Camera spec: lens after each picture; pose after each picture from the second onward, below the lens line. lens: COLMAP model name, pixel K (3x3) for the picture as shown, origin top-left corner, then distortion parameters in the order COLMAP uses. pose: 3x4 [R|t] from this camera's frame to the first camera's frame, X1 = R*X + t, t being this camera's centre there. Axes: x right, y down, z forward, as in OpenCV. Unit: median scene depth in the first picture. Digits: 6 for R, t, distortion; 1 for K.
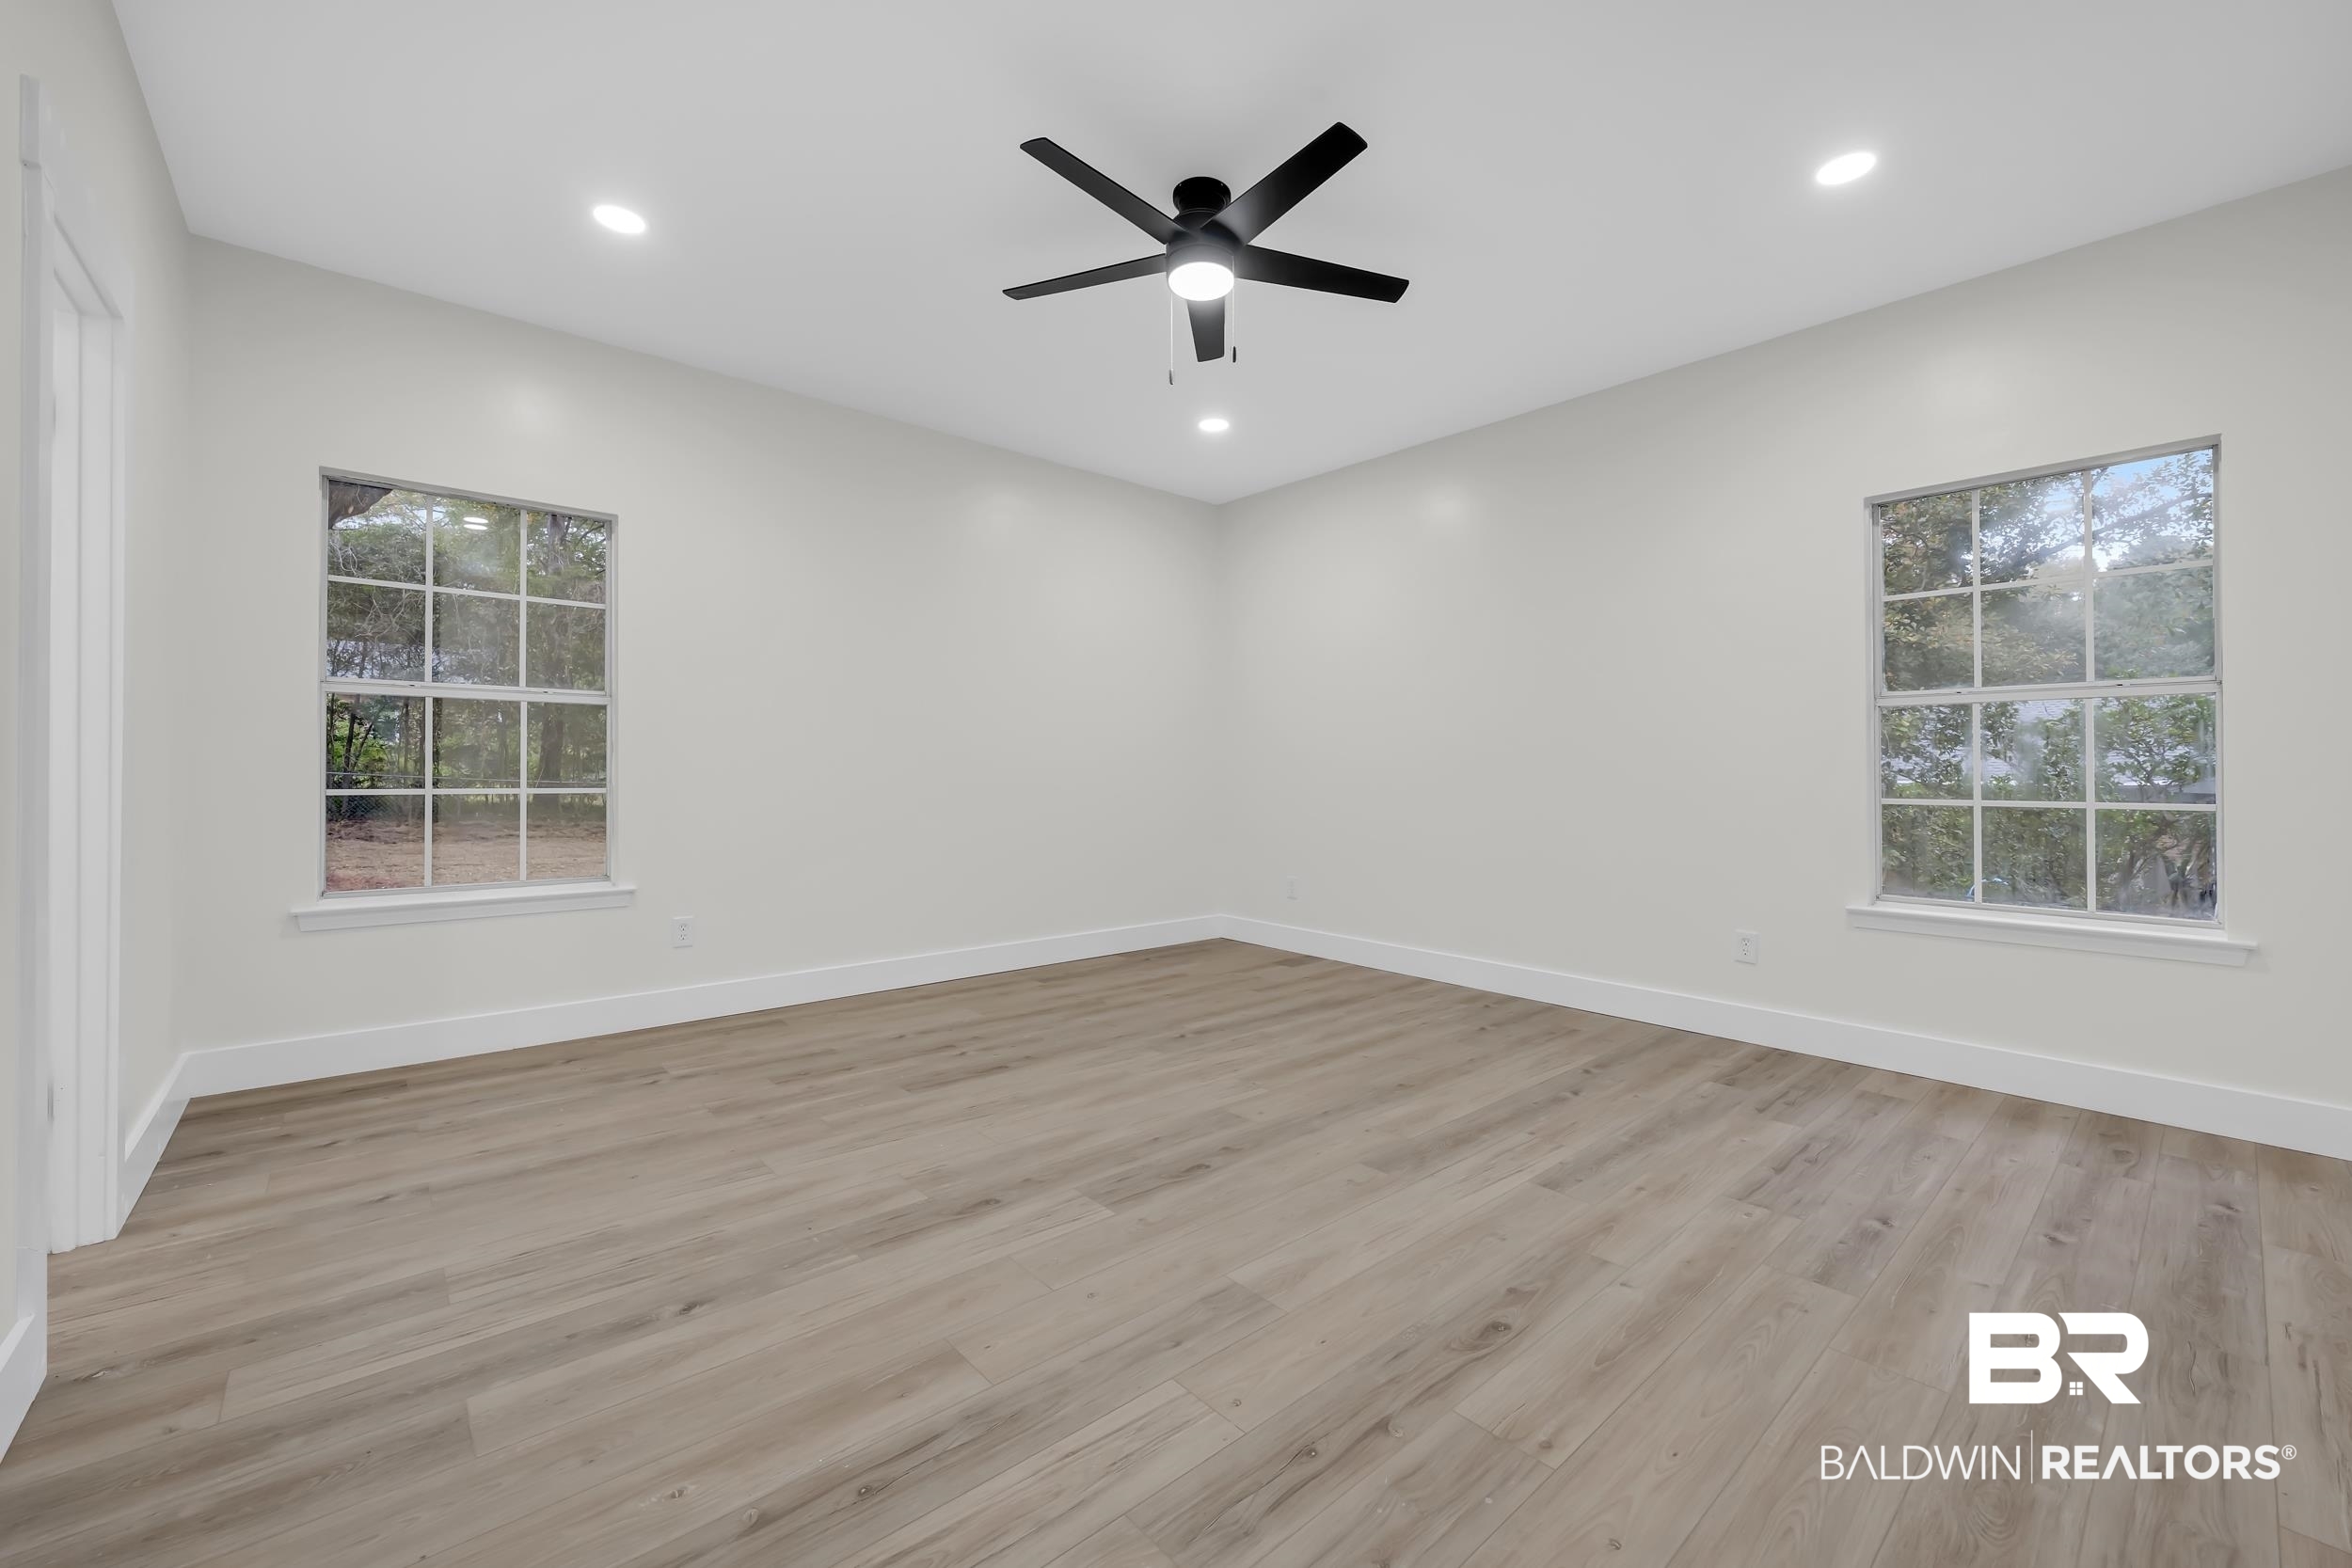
lens RADIAL K [[816.1, 0, 1183.3], [0, 816.1, 779.3], [0, 0, 1]] dist [-0.000910, -0.000166]
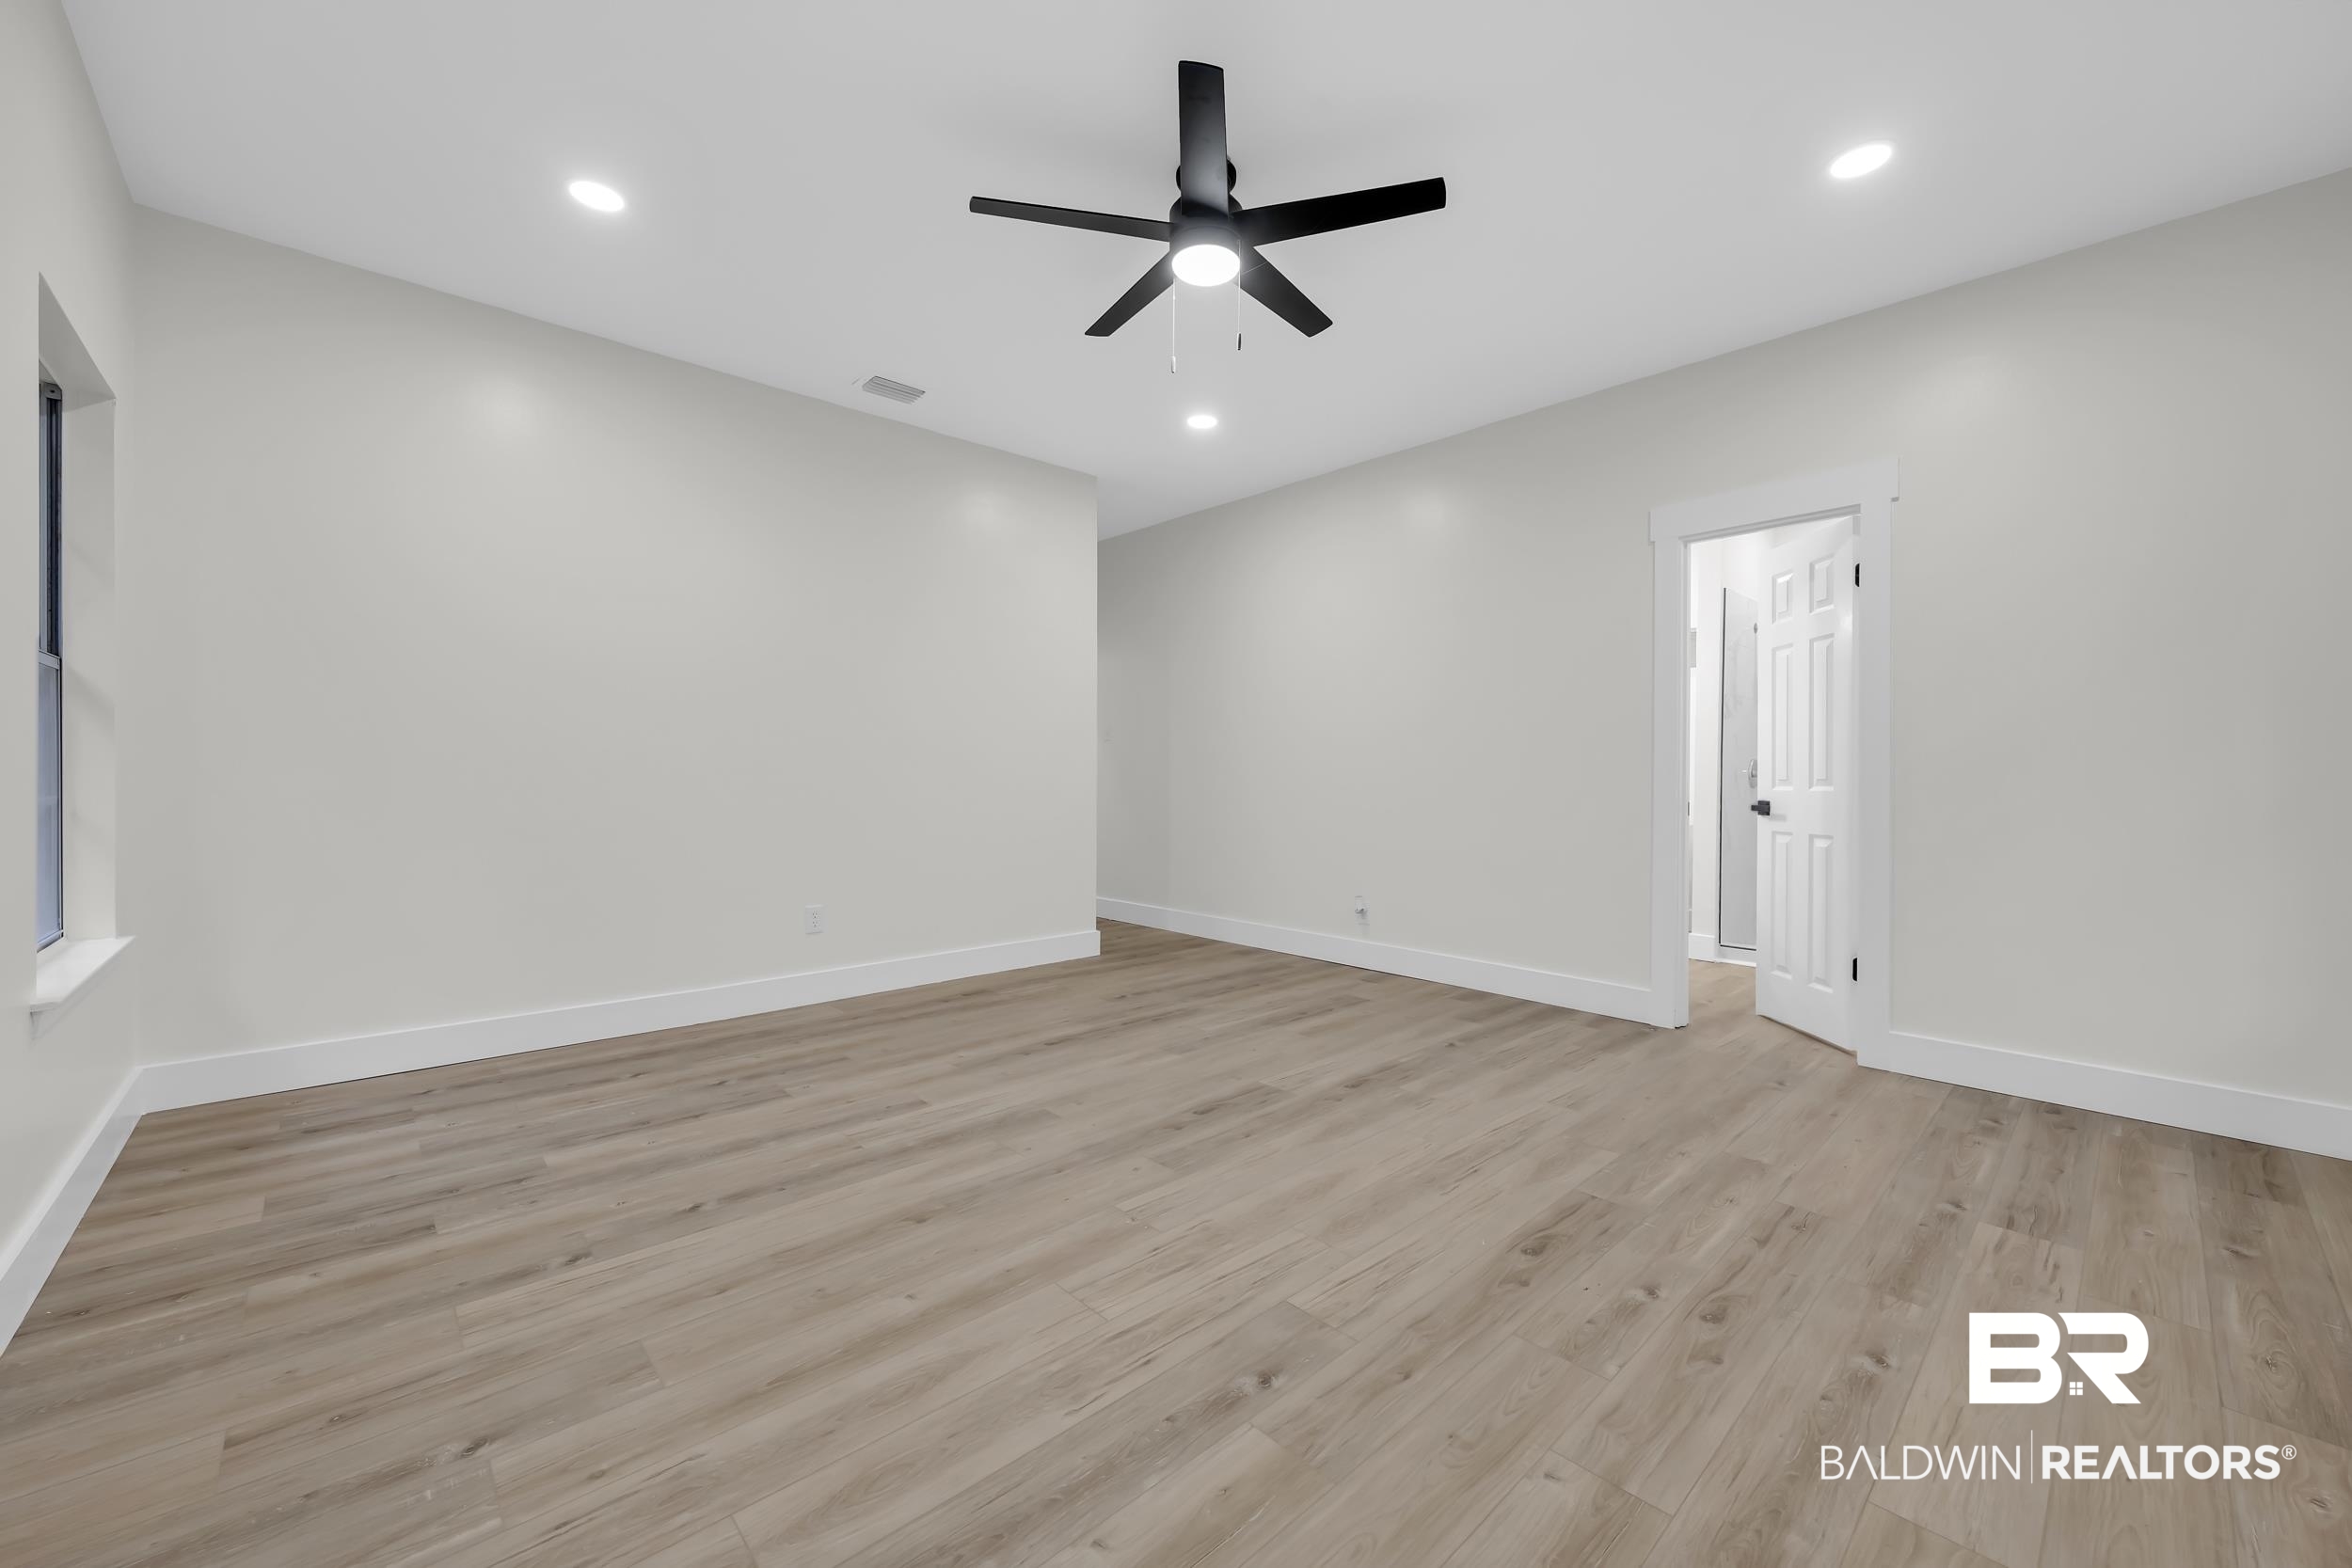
lens RADIAL K [[816.1, 0, 1183.3], [0, 816.1, 779.3], [0, 0, 1]] dist [-0.000910, -0.000166]
pose [[-0.999352, -0.011033, -0.034251, 0.085669], [-0.011510, 0.999839, 0.013749, -0.014208], [0.034093, 0.014134, -0.999319, 2.004604]]
